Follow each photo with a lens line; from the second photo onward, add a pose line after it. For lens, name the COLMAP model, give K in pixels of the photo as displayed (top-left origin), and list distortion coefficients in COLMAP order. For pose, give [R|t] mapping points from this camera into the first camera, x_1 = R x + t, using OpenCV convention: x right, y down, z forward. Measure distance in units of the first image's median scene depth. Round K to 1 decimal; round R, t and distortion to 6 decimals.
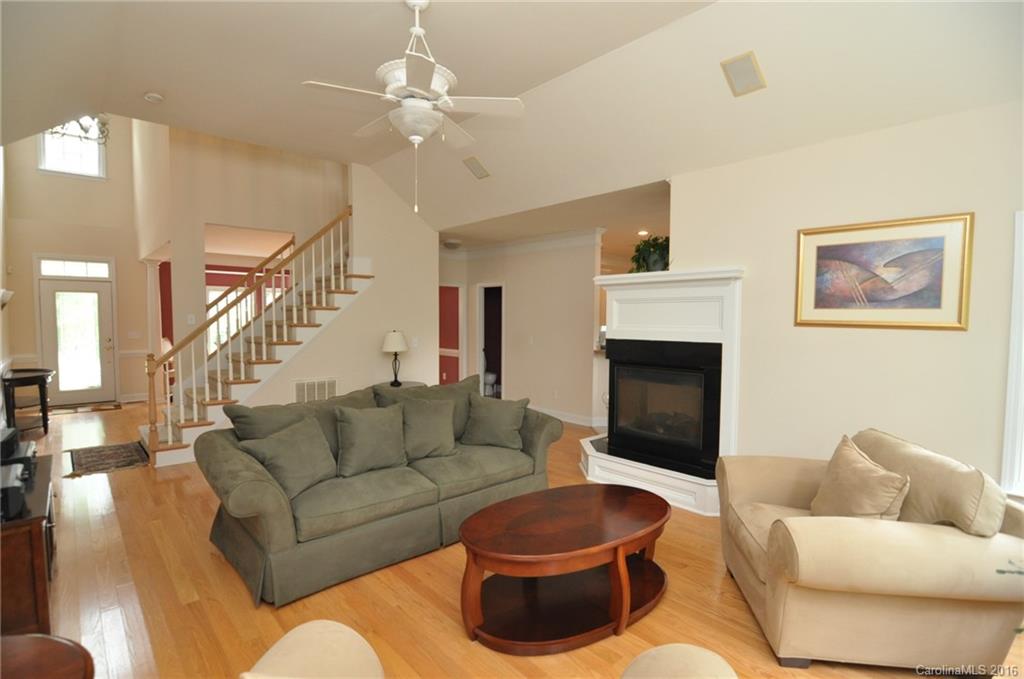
lens RADIAL K [[489.2, 0, 508.1], [0, 489.2, 342.3], [0, 0, 1]] dist [-0.001449, -0.011465]
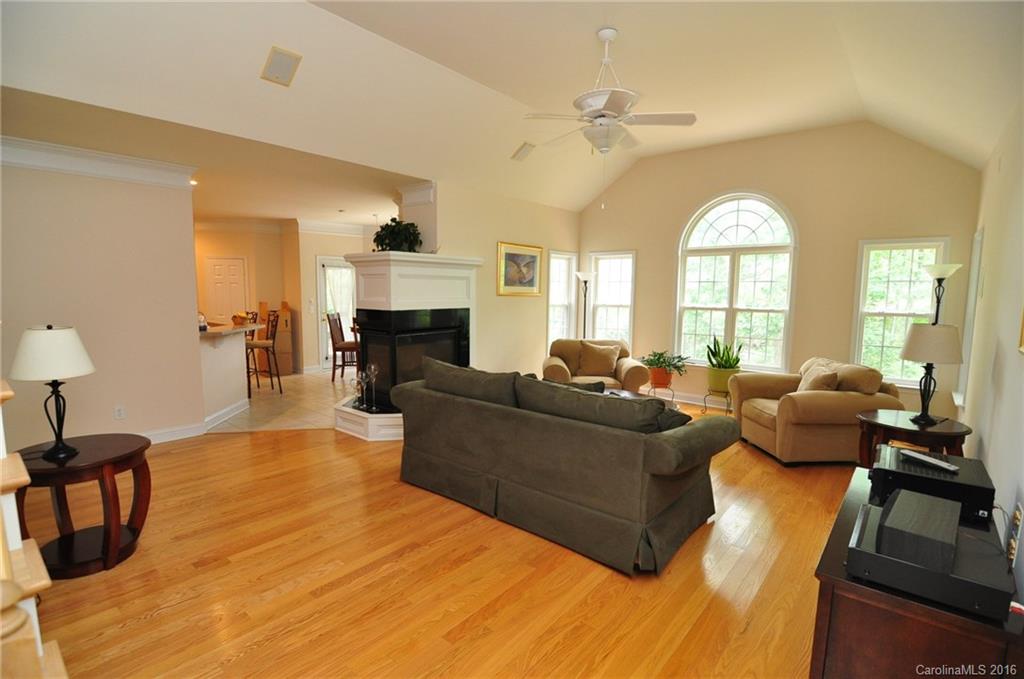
lens RADIAL K [[489.2, 0, 508.1], [0, 489.2, 342.3], [0, 0, 1]] dist [-0.001449, -0.011465]
pose [[-0.130943, -0.112037, 0.985039, -1.127199], [0.051308, 0.991496, 0.119592, -0.066908], [-0.990061, 0.066200, -0.124082, 1.079750]]
